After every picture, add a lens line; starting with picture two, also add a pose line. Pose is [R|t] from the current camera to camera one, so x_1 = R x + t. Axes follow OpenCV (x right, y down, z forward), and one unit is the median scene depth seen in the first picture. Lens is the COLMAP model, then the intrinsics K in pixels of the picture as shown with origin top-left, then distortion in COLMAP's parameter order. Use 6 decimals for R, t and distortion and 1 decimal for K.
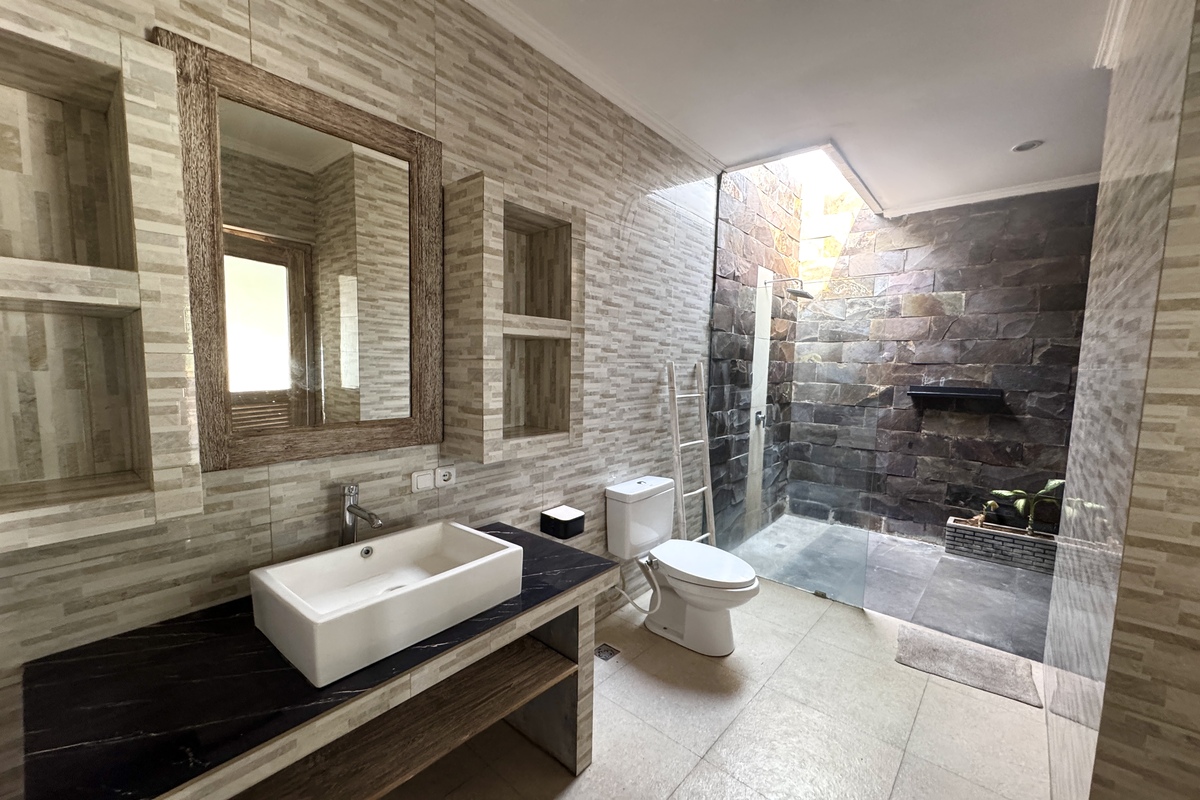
lens RADIAL K [[484.9, 0, 600.6], [0, 484.9, 410.7], [0, 0, 1]] dist [-0.003875, 0.000005]
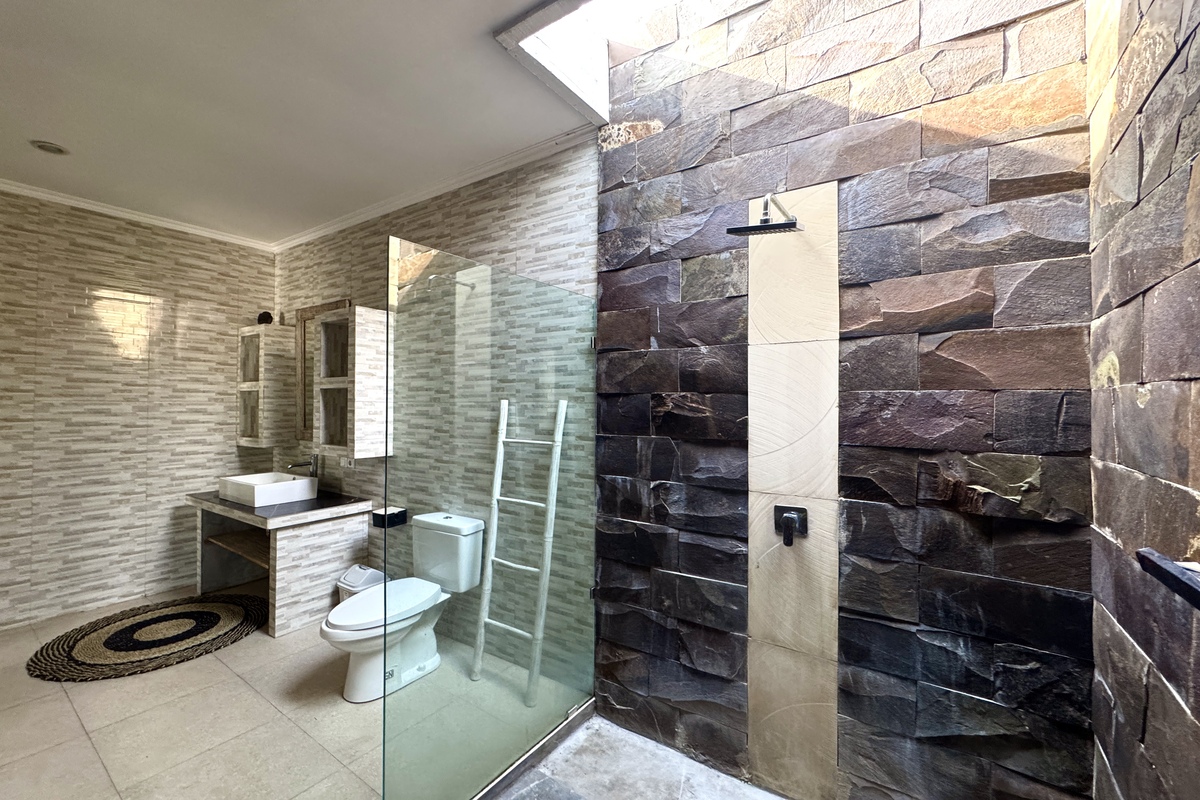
lens RADIAL K [[484.9, 0, 603.1], [0, 484.9, 397.3], [0, 0, 1]] dist [-0.003875, 0.000005]
pose [[0.106704, -0.031546, -0.993790, 1.122529], [-0.098663, 0.994228, -0.042153, -0.092690], [0.989384, 0.102548, 0.102976, 1.164707]]
